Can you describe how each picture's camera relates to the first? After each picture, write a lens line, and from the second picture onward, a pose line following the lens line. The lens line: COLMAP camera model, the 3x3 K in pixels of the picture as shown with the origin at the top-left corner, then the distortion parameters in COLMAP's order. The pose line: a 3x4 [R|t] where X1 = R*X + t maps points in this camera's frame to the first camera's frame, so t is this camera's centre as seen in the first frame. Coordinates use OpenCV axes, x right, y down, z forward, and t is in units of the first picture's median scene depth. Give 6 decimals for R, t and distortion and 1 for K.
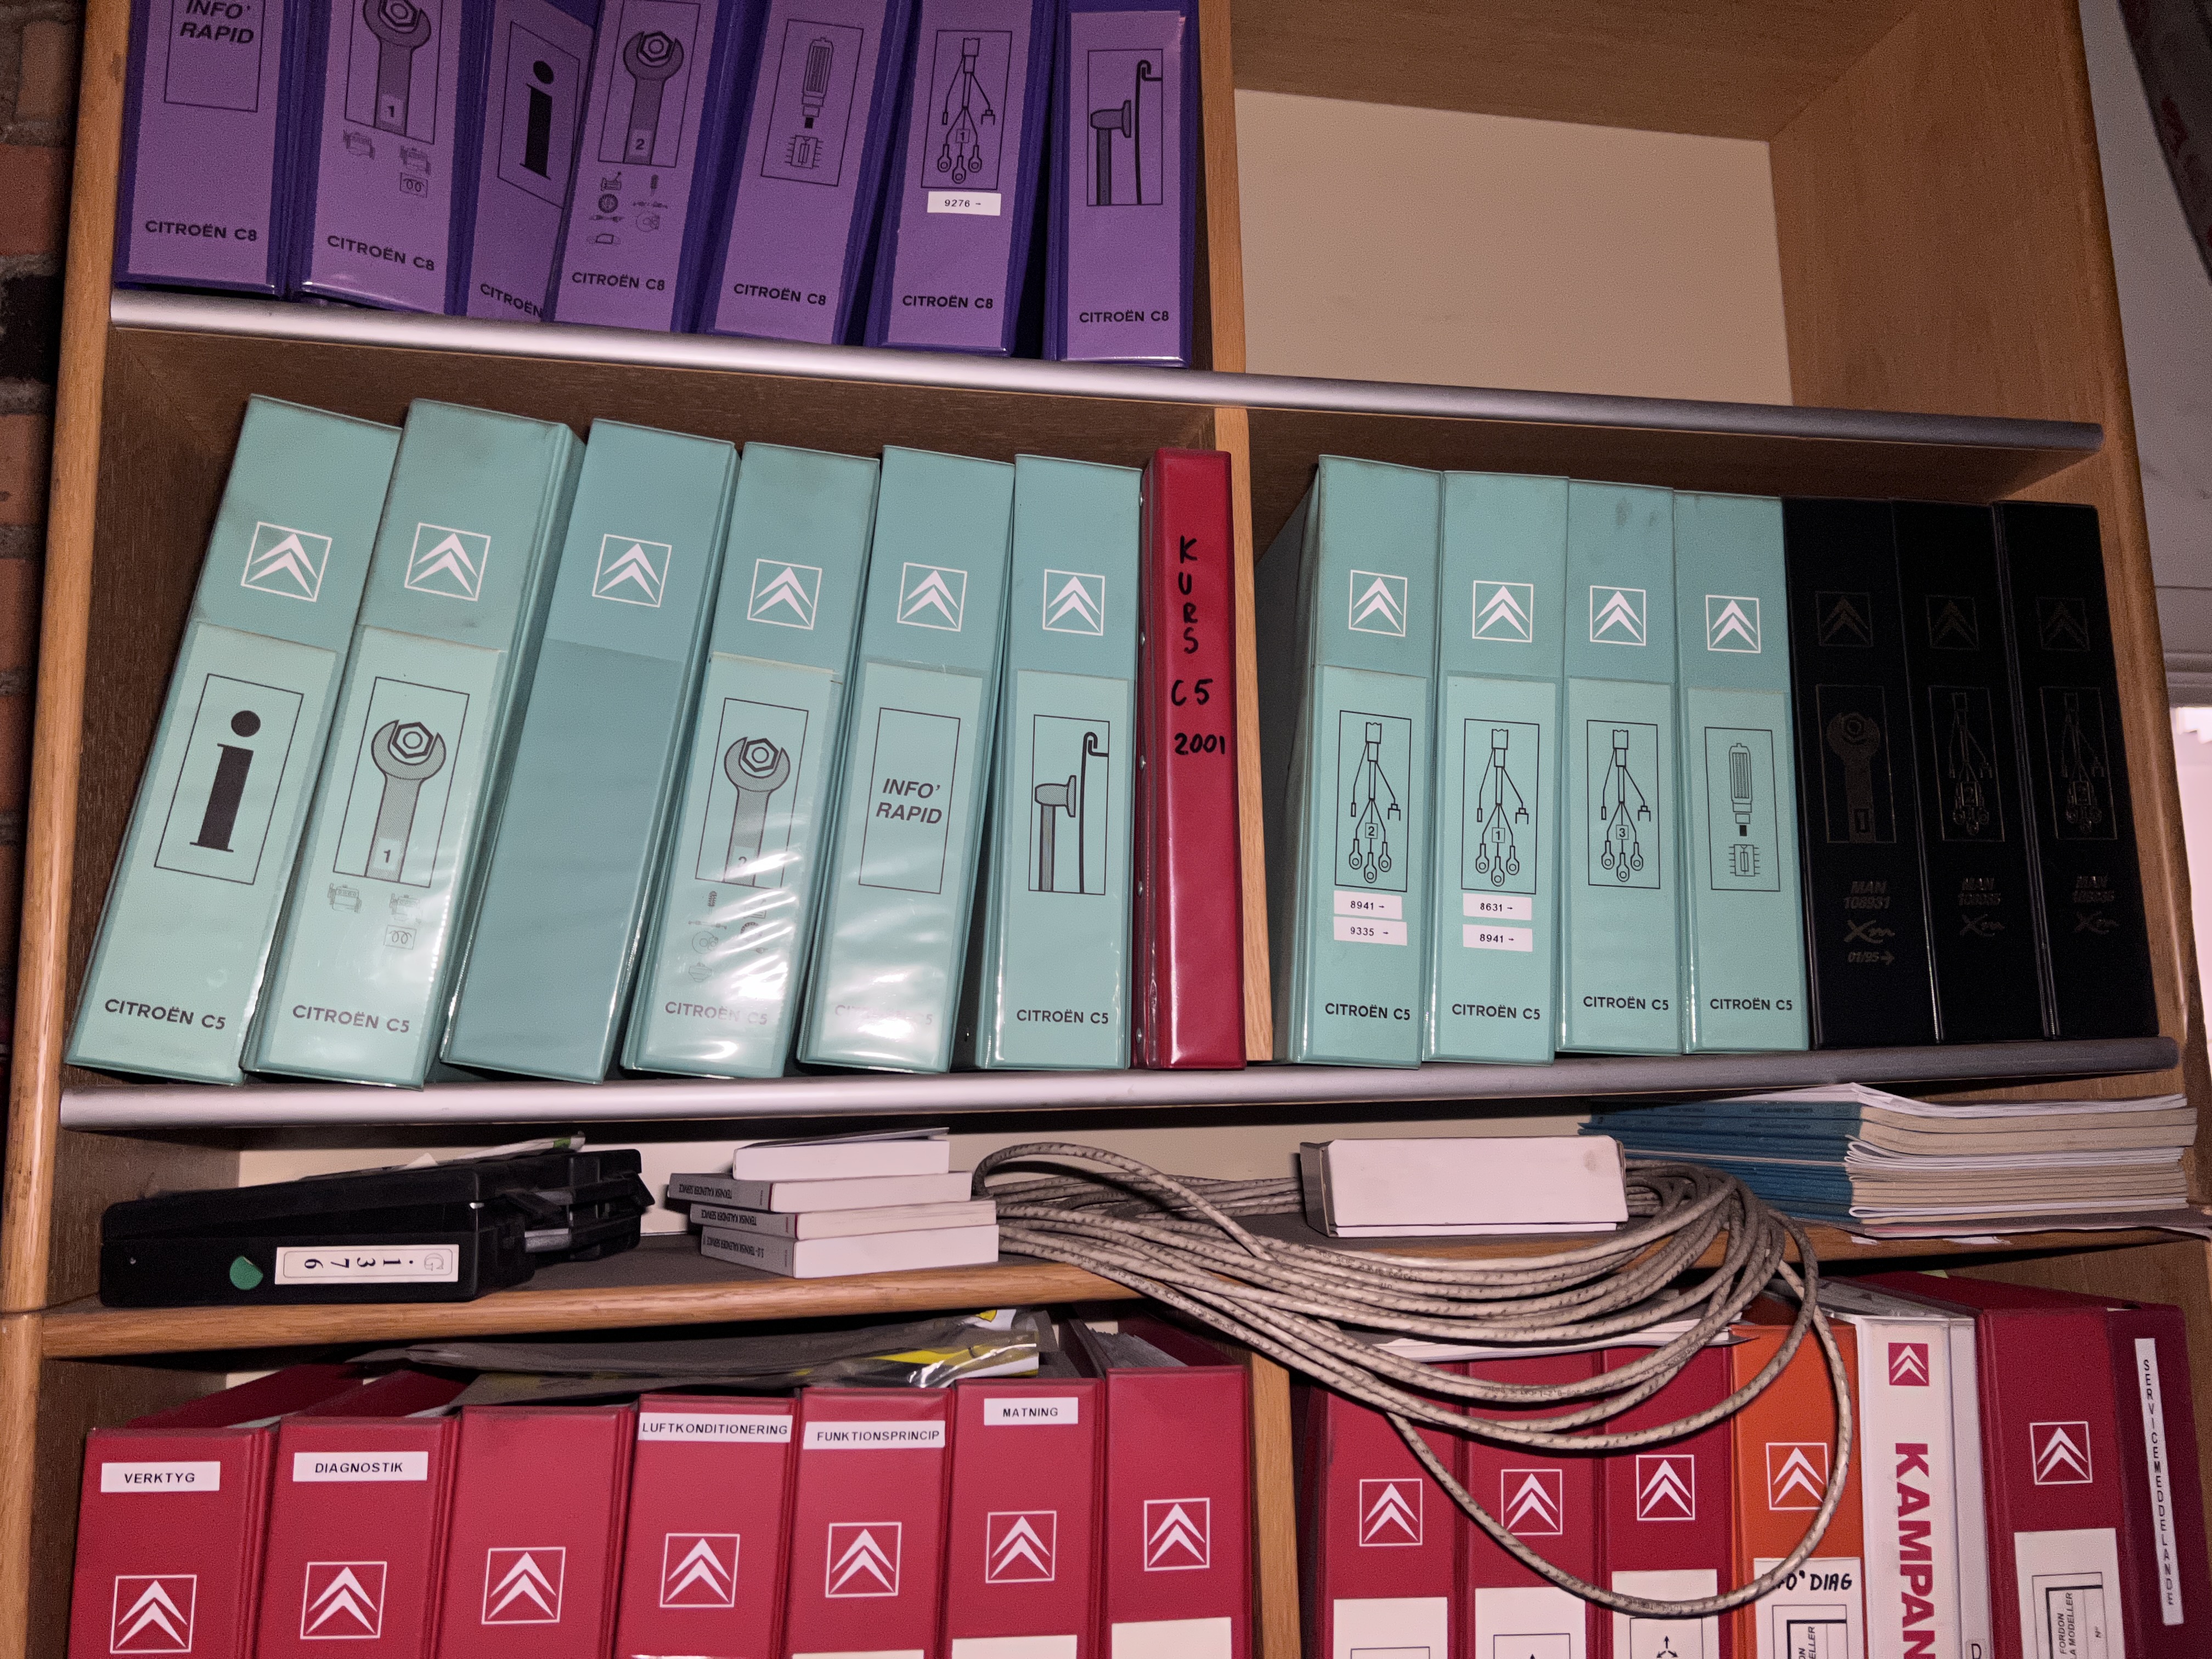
lens RADIAL K [[1679.2, 0, 1091.2], [0, 1679.2, 830.3], [0, 0, 1]] dist [0.034779, -0.043569]
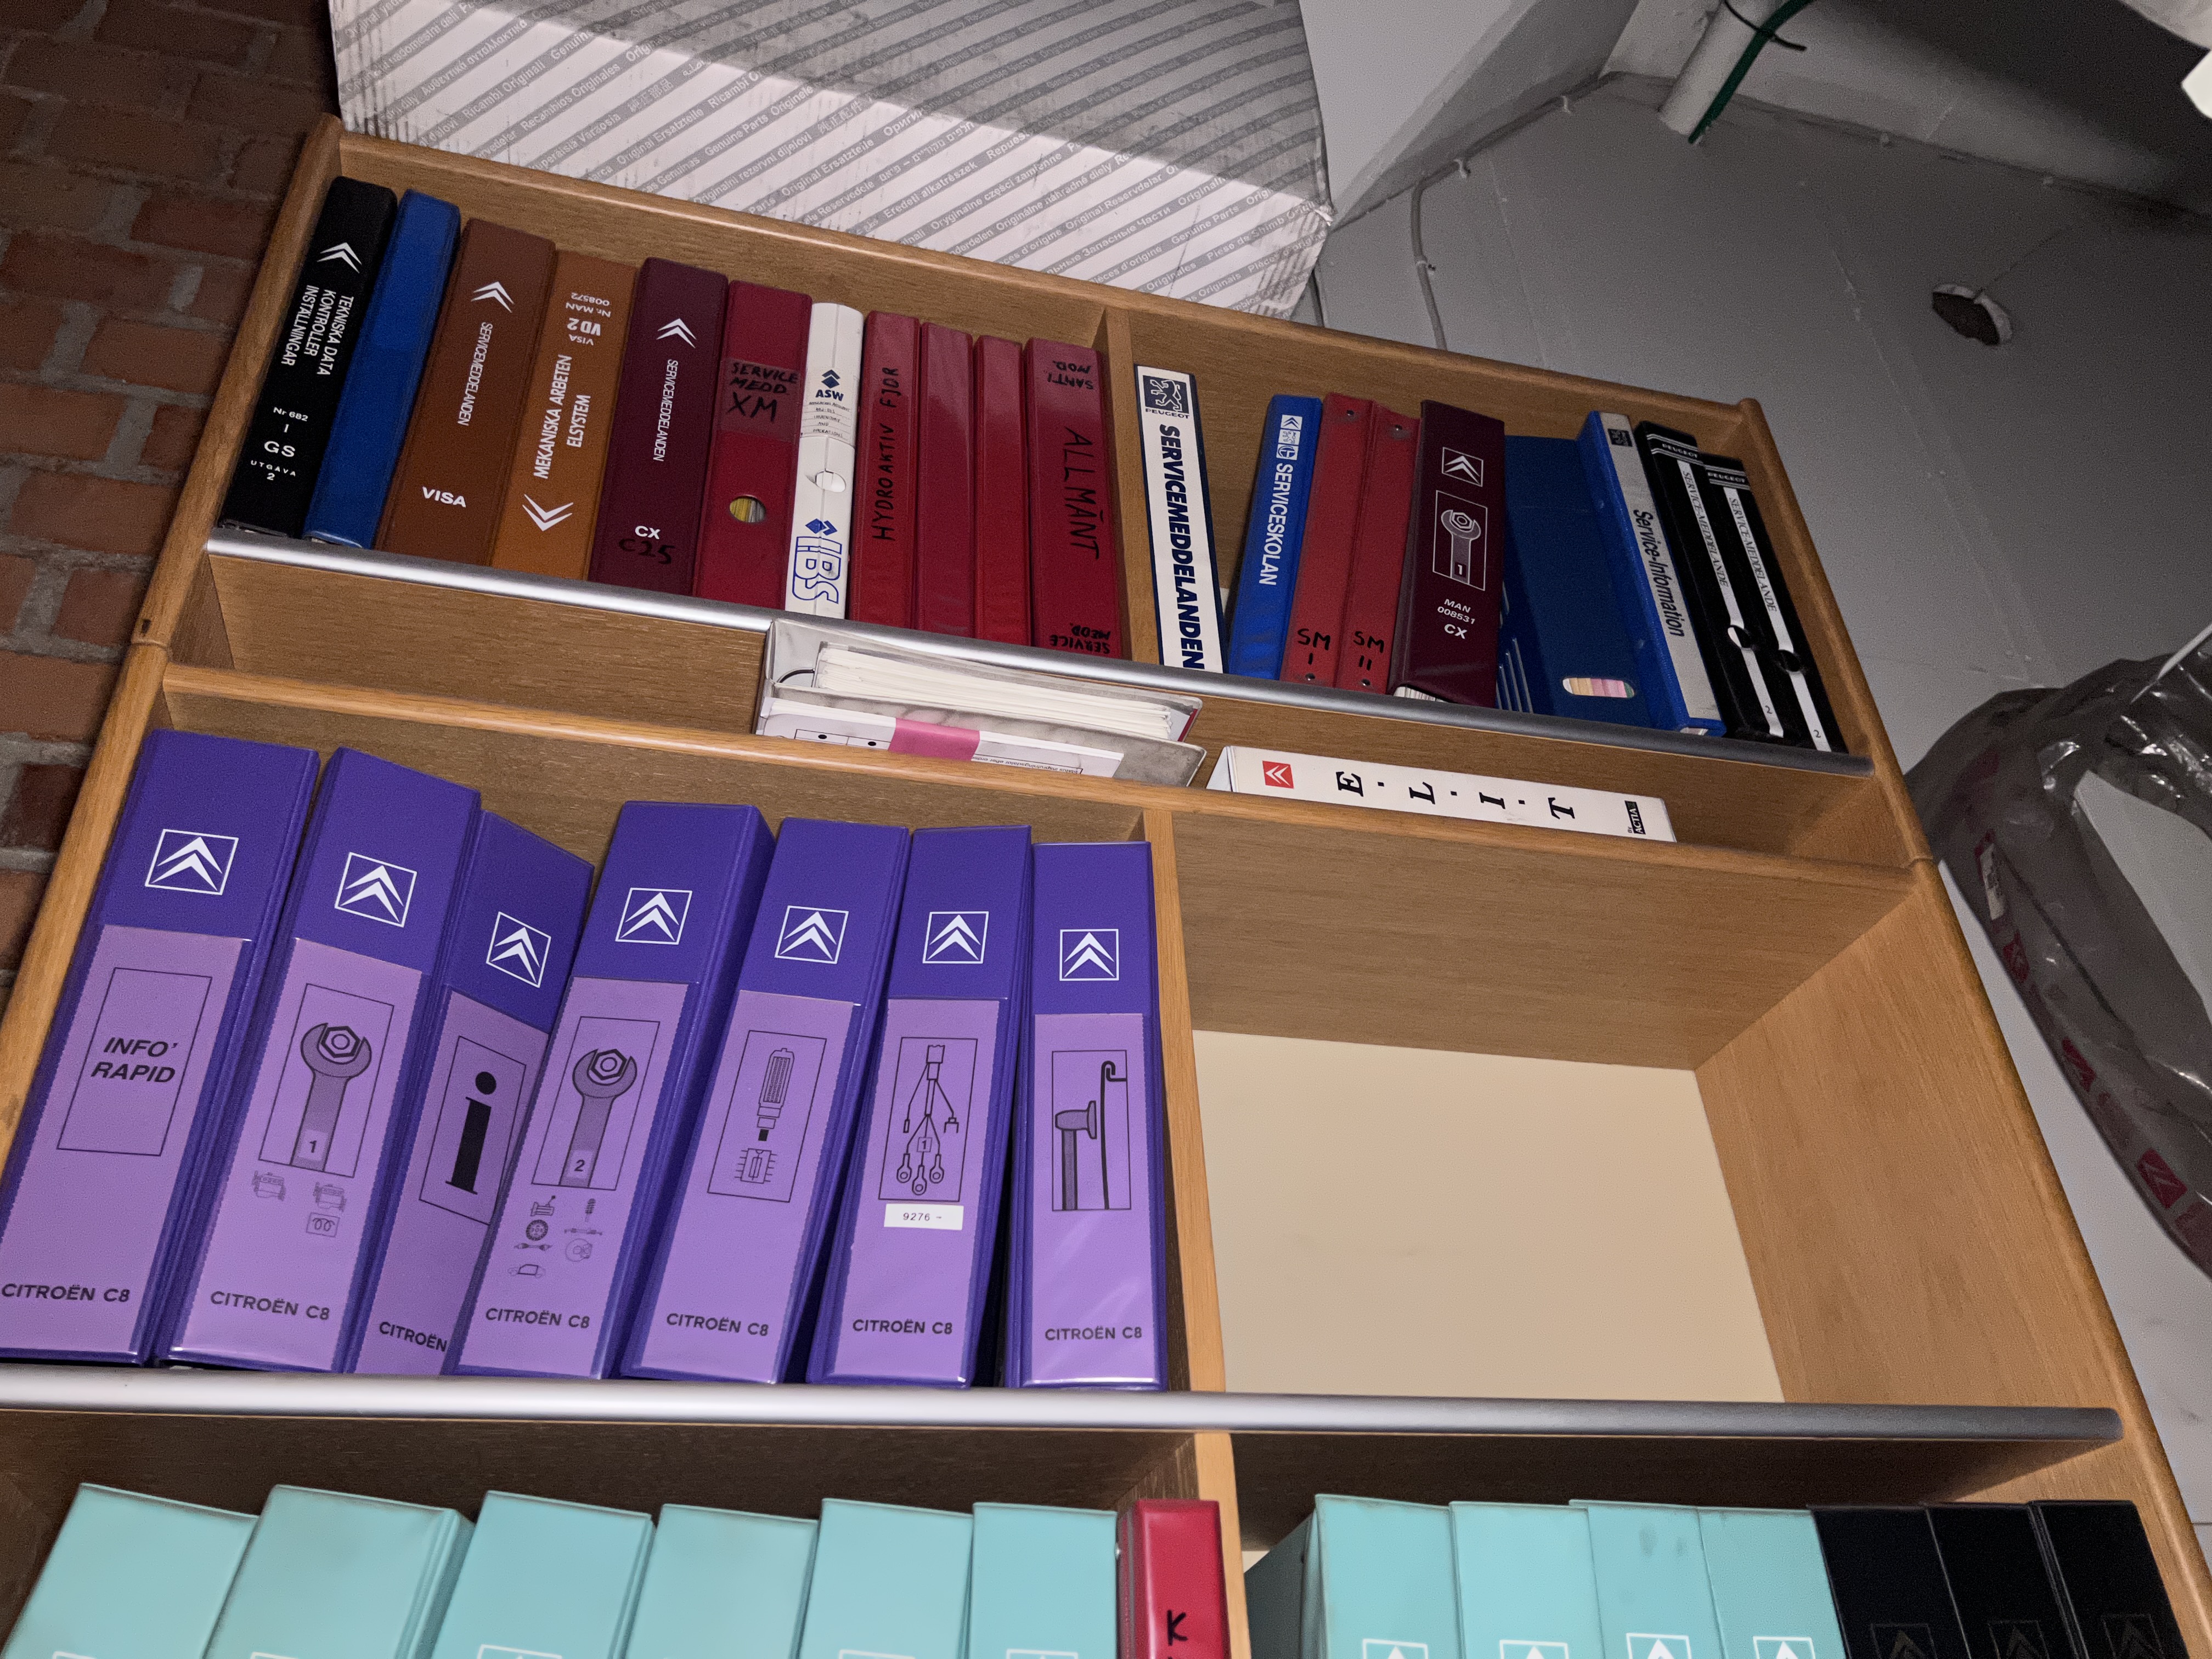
lens RADIAL K [[1679.2, 0, 1120.2], [0, 1679.2, 847.9], [0, 0, 1]] dist [0.034779, -0.043569]
pose [[0.997500, 0.009361, 0.070040, -0.034292], [0.020998, 0.907150, -0.420284, -0.164472], [-0.067471, 0.420704, 0.904685, 0.055129]]
